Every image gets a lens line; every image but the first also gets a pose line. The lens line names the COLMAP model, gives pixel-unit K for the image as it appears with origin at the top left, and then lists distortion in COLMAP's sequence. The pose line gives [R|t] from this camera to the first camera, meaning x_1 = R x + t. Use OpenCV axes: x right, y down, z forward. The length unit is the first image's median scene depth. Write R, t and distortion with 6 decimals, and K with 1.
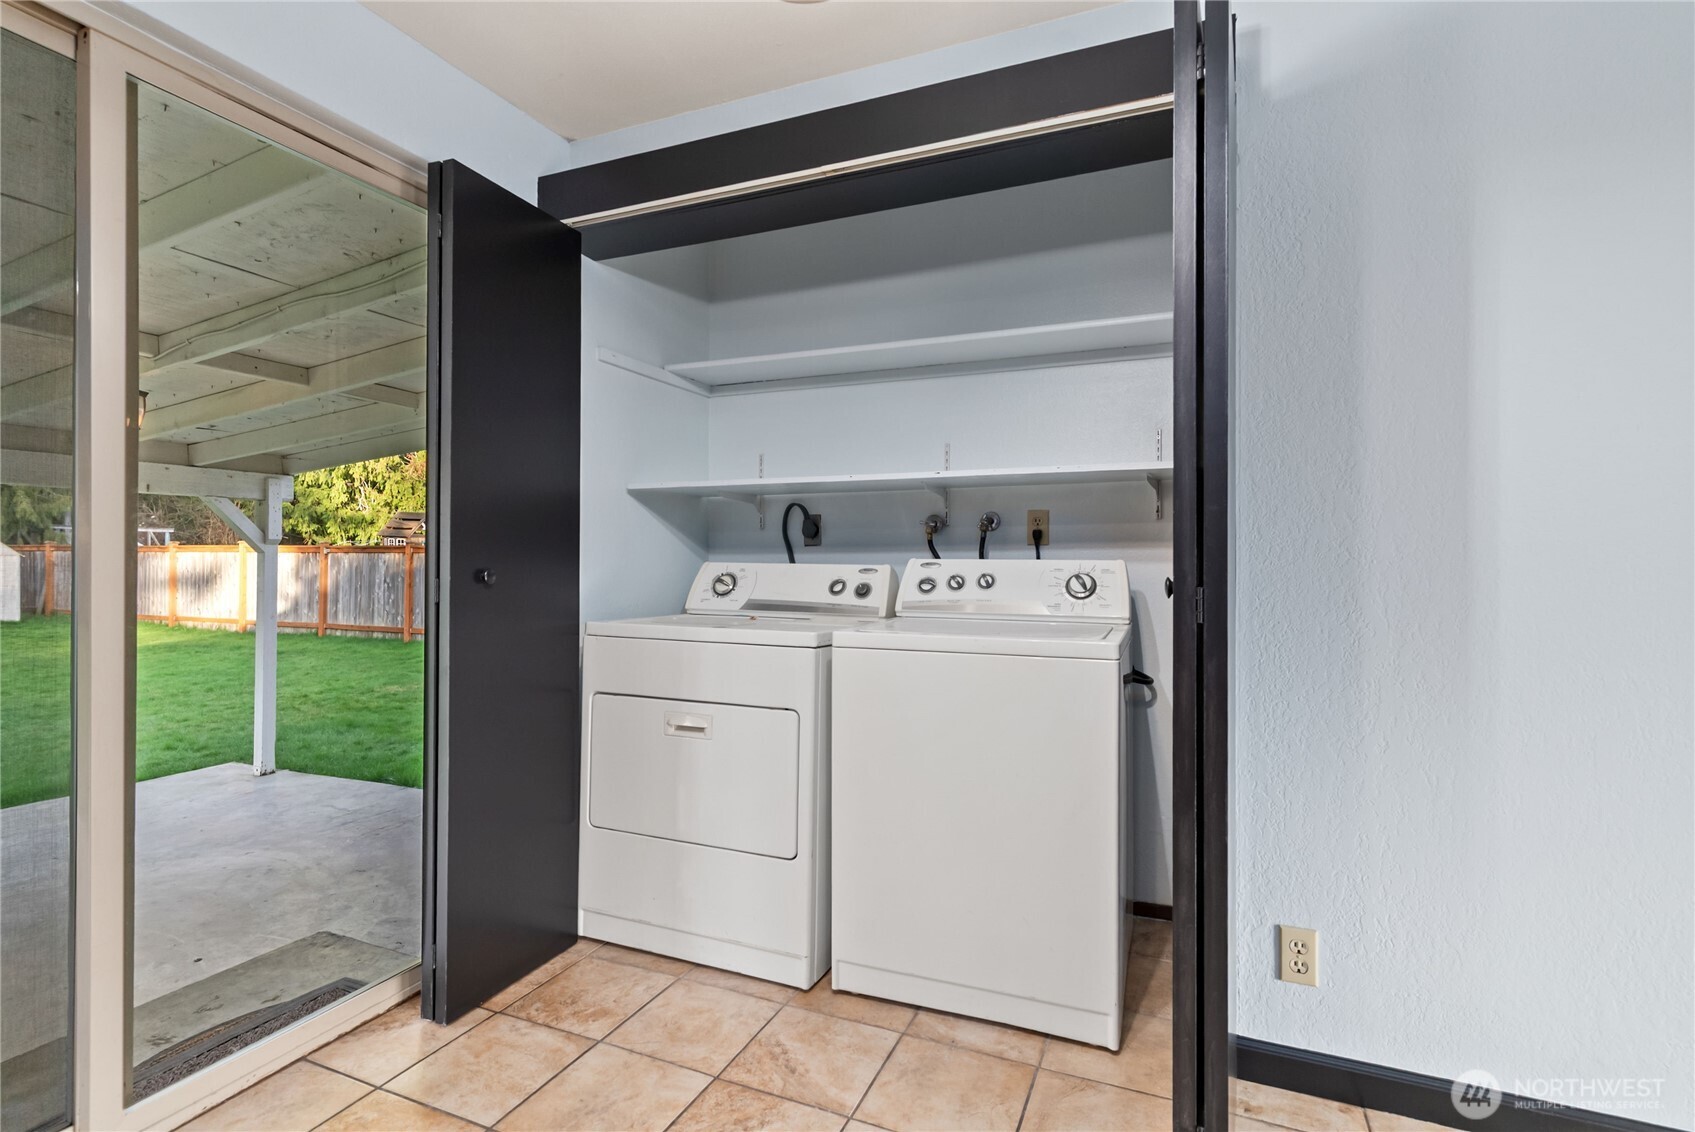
lens RADIAL K [[813.0, 0, 851.0], [0, 813.0, 559.5], [0, 0, 1]] dist [0.001676, 0.000248]
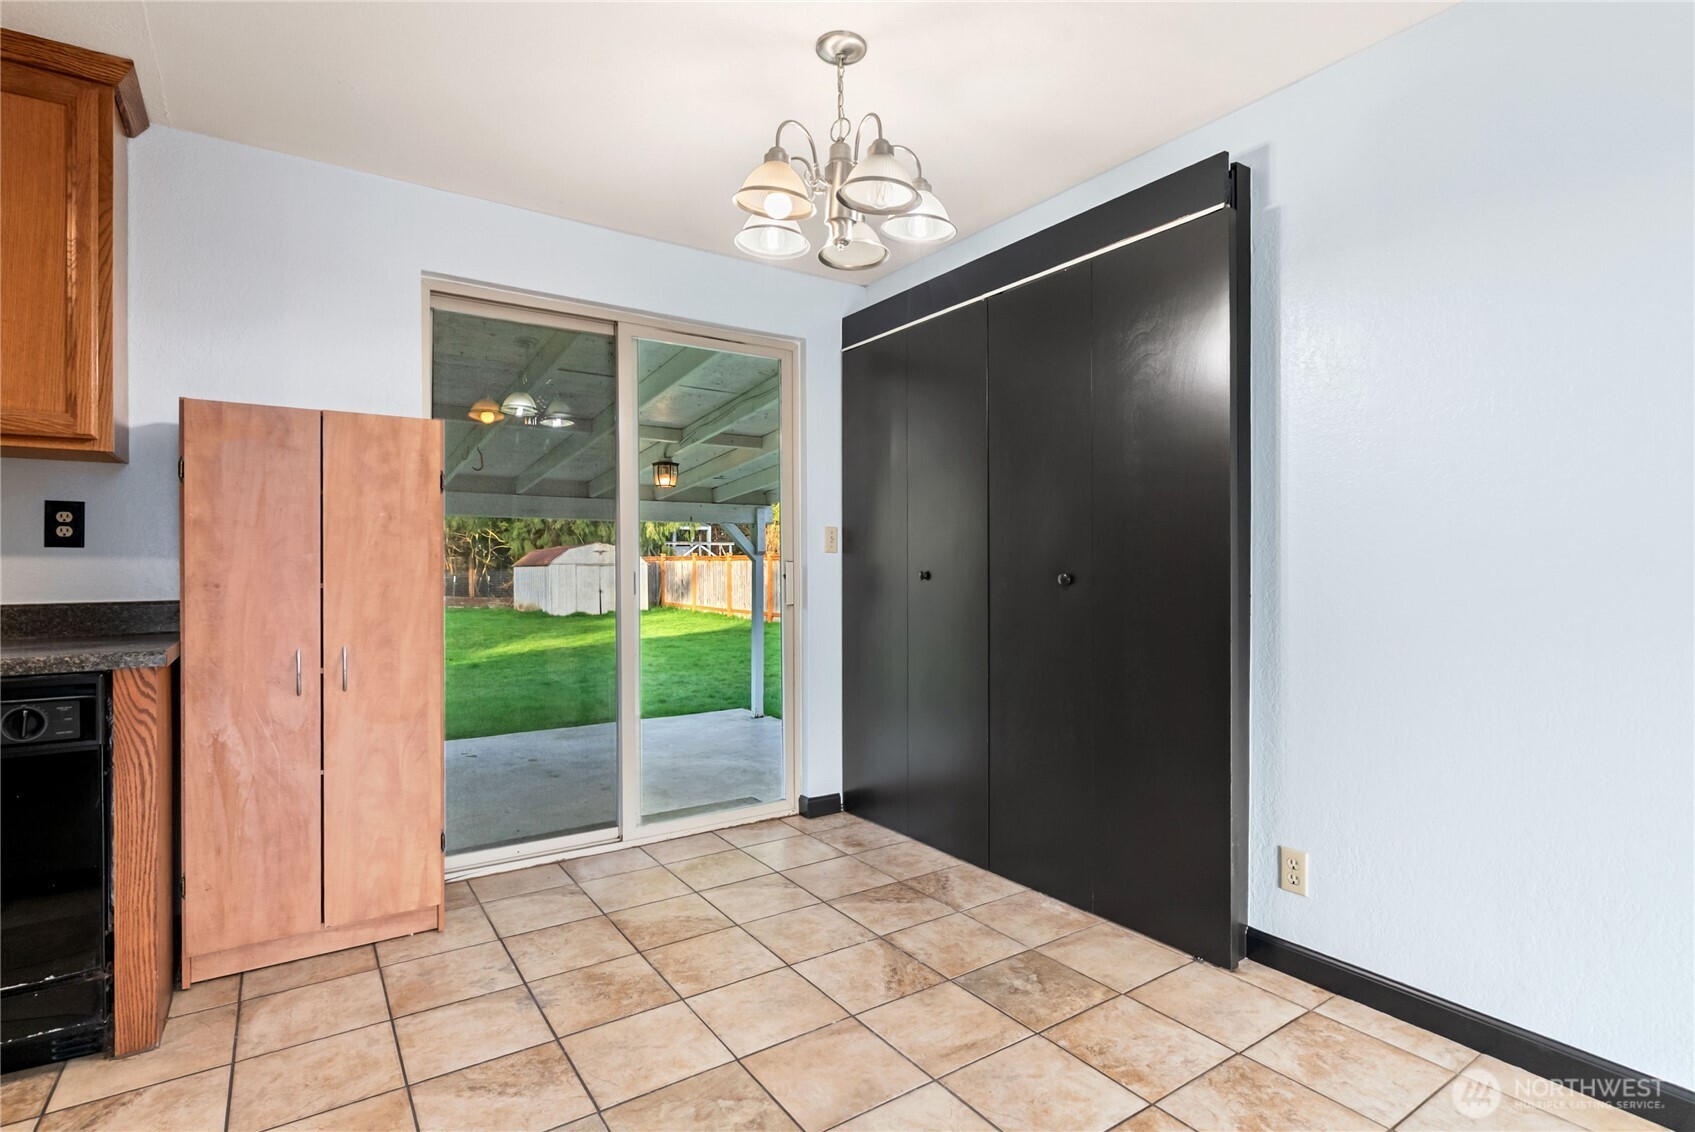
lens RADIAL K [[840.3, 0, 845.3], [0, 840.3, 568.5], [0, 0, 1]] dist [-0.000514, -0.000420]
pose [[0.840325, -0.005650, -0.542054, 0.305914], [0.009084, 0.999952, 0.003661, 0.000984], [0.542007, -0.008001, 0.840336, -0.217731]]
